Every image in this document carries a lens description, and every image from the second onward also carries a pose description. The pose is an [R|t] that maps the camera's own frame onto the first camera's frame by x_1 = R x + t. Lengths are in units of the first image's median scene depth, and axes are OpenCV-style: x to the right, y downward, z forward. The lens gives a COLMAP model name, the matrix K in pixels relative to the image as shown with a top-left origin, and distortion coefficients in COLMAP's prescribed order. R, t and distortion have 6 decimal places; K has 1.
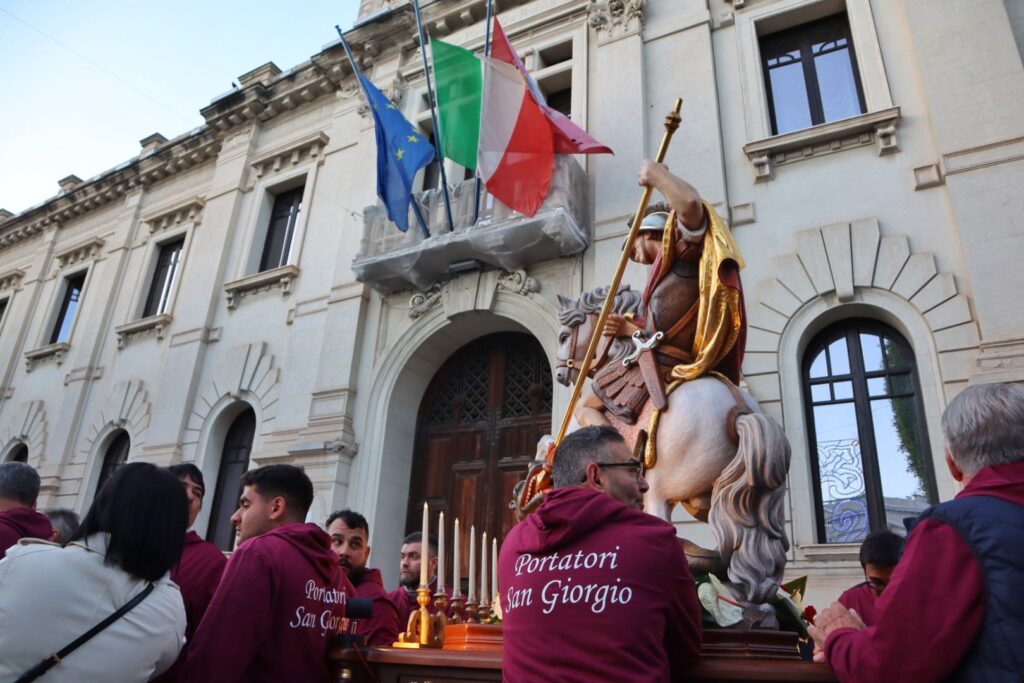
lens RADIAL K [[708.9, 0, 517.5], [0, 708.9, 345.2], [0, 0, 1]] dist [-0.123901, 0.072395]
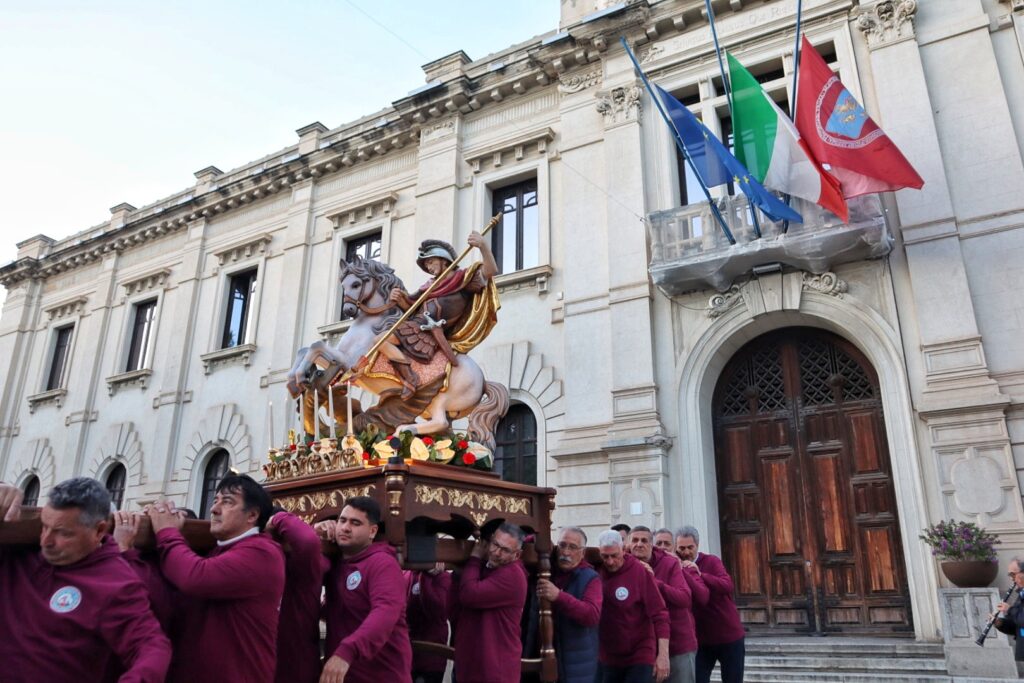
lens RADIAL K [[775.4, 0, 512.0], [0, 775.4, 341.5], [0, 0, 1]] dist [-0.120057, 0.102638]
pose [[0.998885, -0.046180, -0.009854, -0.428628], [0.046656, 0.997381, 0.055270, -0.078365], [0.007276, -0.055668, 0.998423, -0.163829]]
